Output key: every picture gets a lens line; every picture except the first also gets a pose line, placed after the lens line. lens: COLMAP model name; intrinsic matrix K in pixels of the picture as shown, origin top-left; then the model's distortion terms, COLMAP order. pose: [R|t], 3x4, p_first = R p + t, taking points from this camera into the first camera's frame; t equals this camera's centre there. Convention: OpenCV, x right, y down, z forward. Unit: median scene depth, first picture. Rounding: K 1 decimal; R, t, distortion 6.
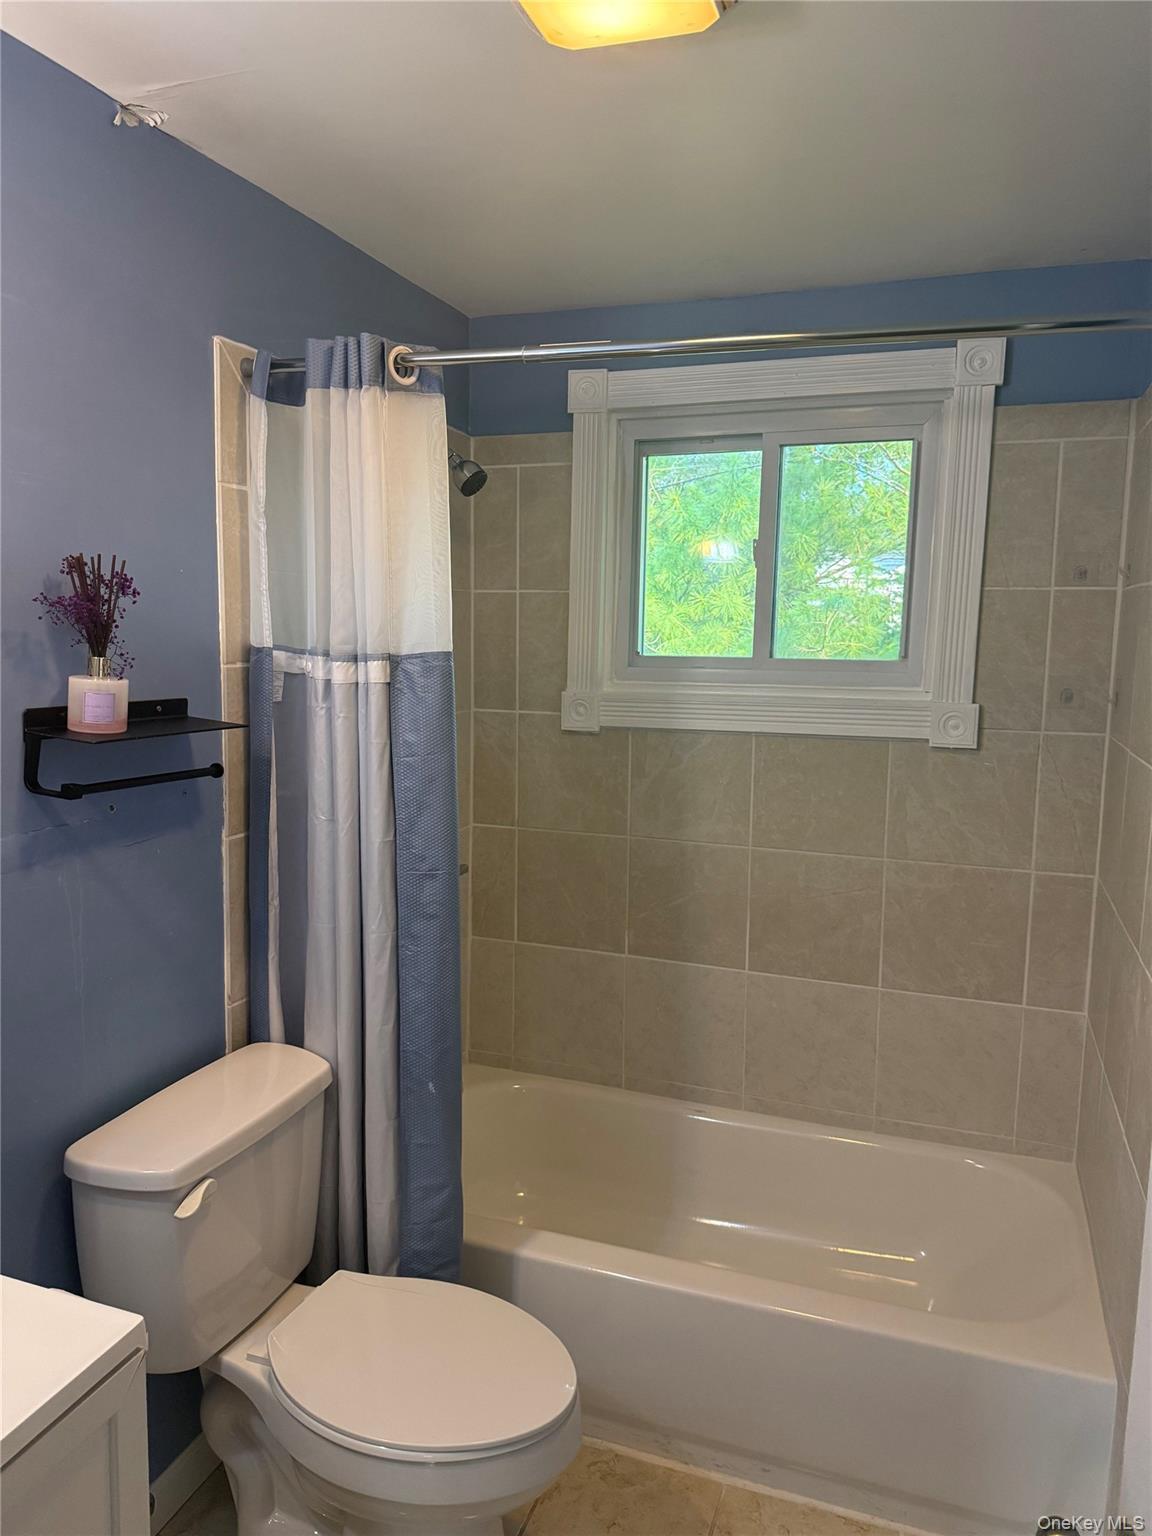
lens RADIAL K [[1085.9, 0, 566.7], [0, 1085.9, 765.1], [0, 0, 1]] dist [0.167834, -0.372188]
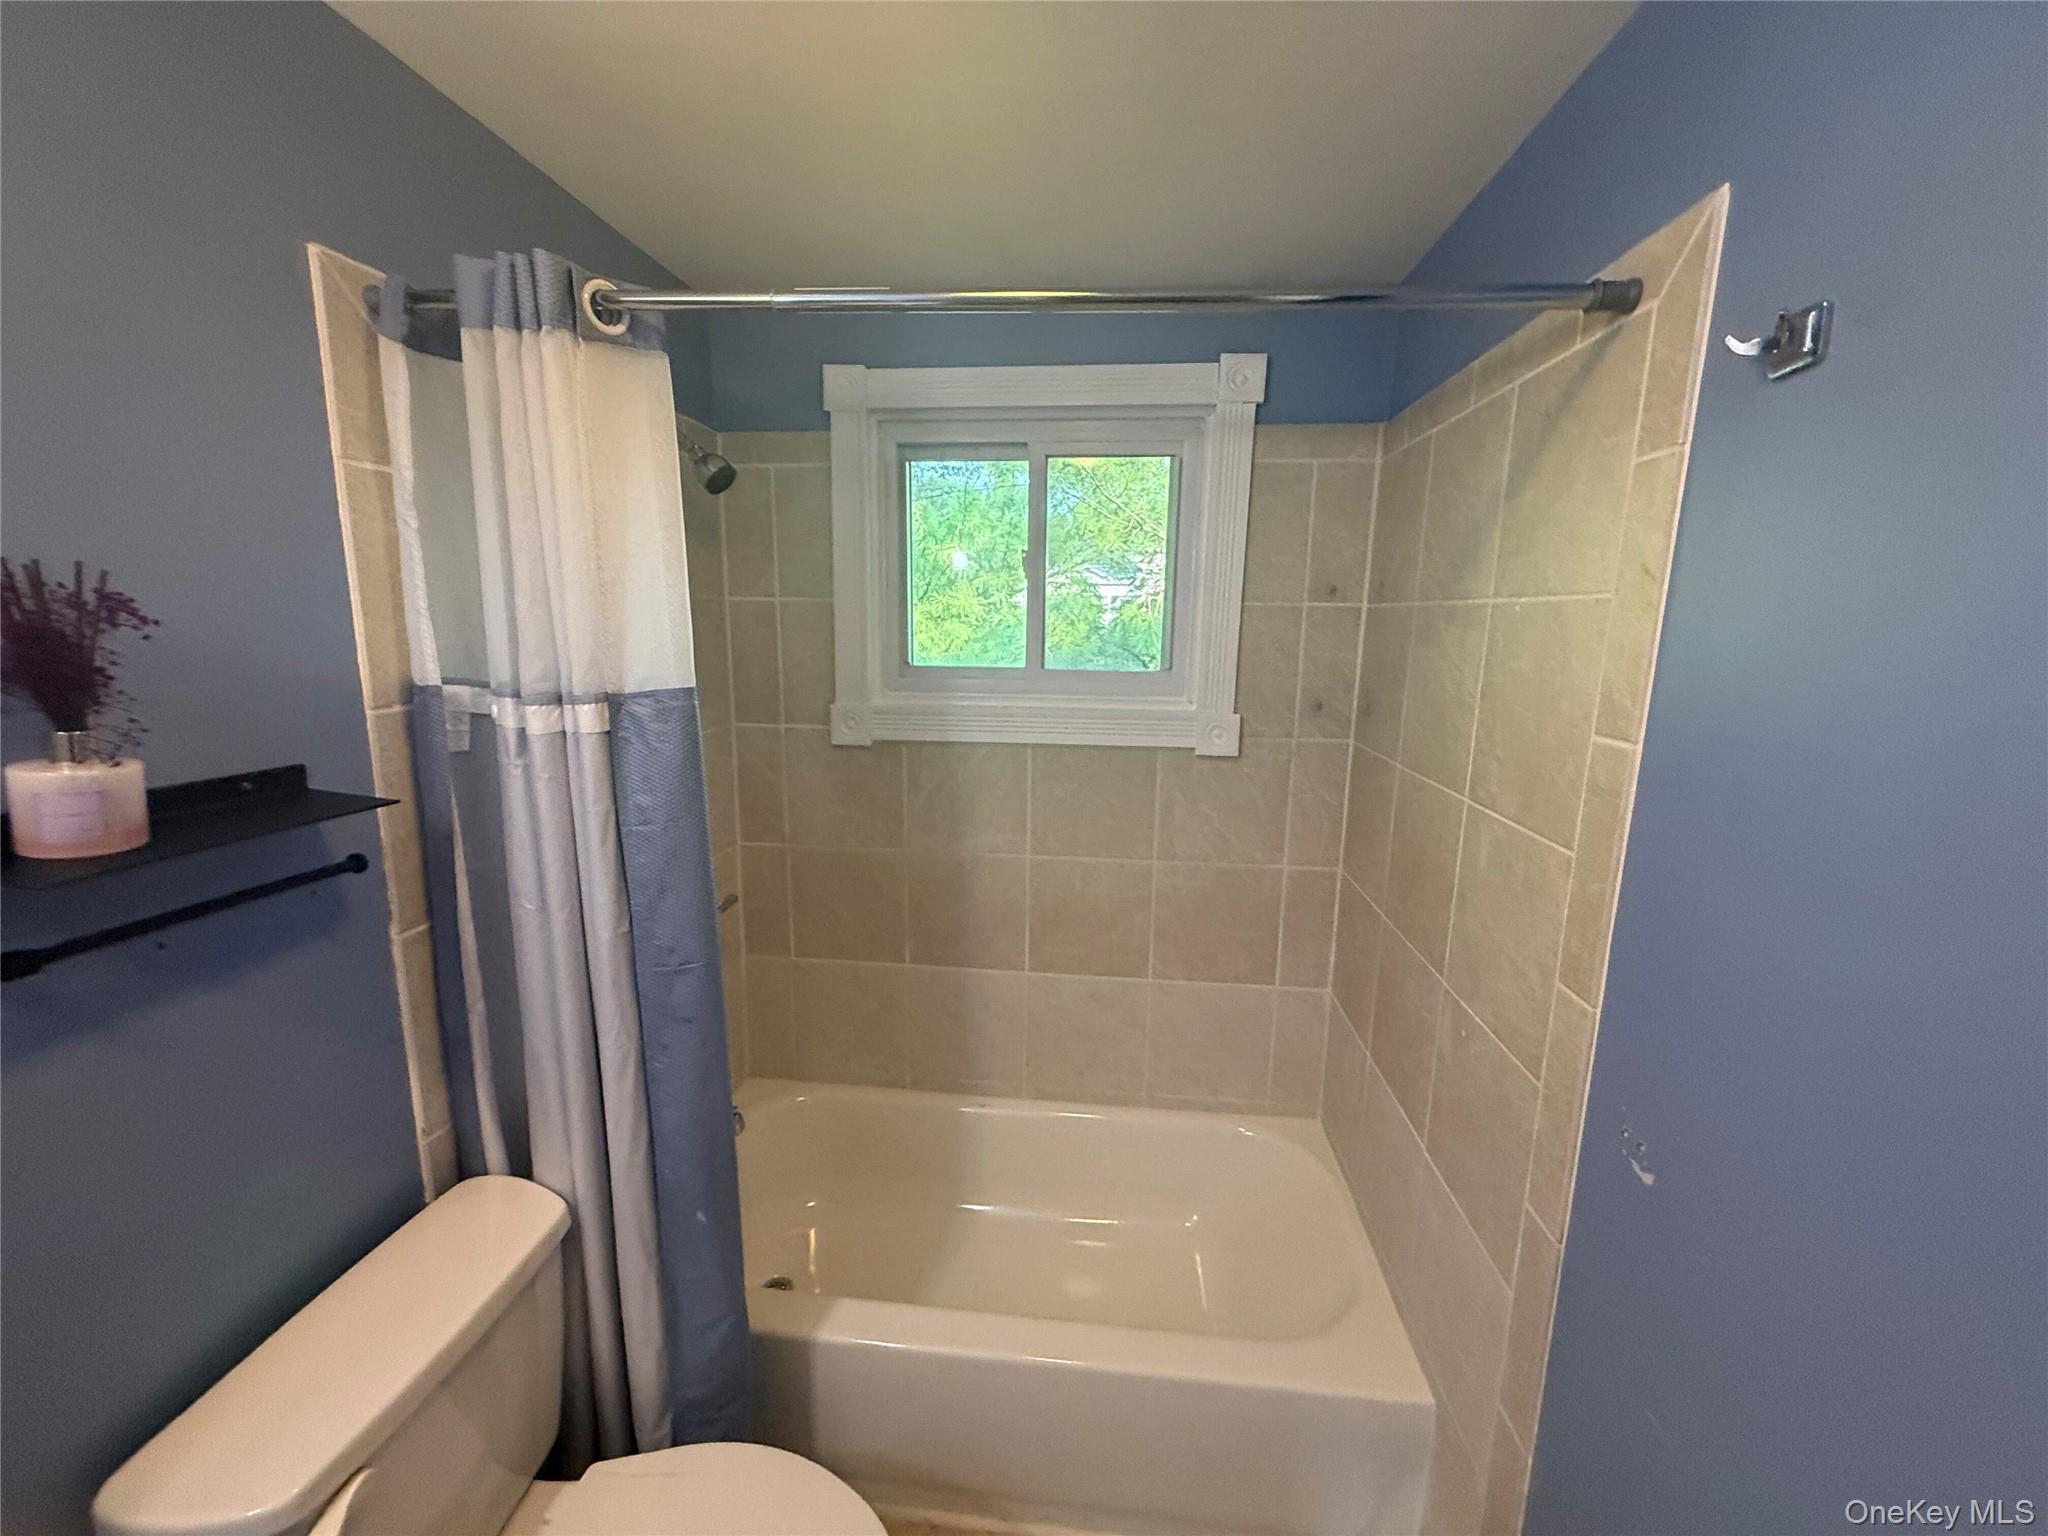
lens RADIAL K [[814.1, 0, 1022.1], [0, 814.1, 770.3], [0, 0, 1]] dist [-0.001938, 0.000265]
pose [[0.970890, -0.044796, 0.235302, -0.013759], [0.029731, 0.997297, 0.067188, -0.060698], [-0.237675, -0.058236, 0.969597, 0.295670]]
